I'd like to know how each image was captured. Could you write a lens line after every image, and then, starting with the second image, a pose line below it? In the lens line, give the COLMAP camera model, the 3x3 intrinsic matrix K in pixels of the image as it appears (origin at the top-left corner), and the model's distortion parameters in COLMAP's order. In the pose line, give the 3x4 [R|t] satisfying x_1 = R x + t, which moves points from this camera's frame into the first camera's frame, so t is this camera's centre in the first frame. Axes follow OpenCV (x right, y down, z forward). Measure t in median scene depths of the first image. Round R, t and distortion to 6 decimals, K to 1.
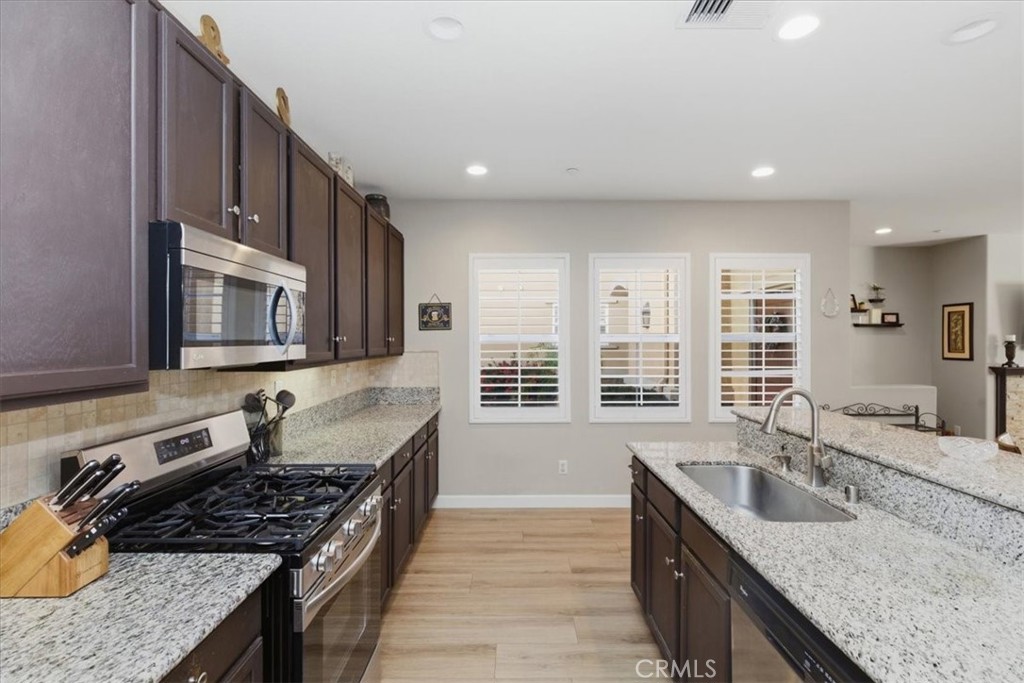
lens RADIAL K [[471.8, 0, 522.5], [0, 471.8, 337.0], [0, 0, 1]] dist [0.005506, 0.000309]
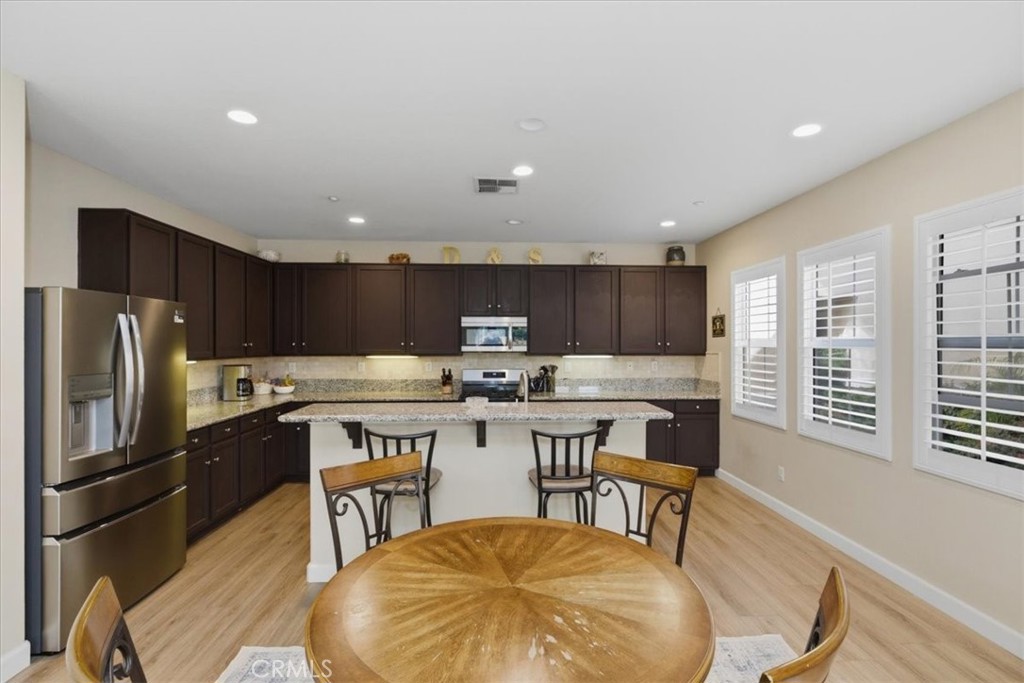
lens RADIAL K [[463.1, 0, 517.4], [0, 463.1, 345.1], [0, 0, 1]] dist [-0.007856, 0.000797]
pose [[0.034607, 0.004726, -0.999390, 1.037143], [0.006788, 0.999965, 0.004964, -0.001579], [0.999378, -0.006955, 0.034574, 0.412974]]
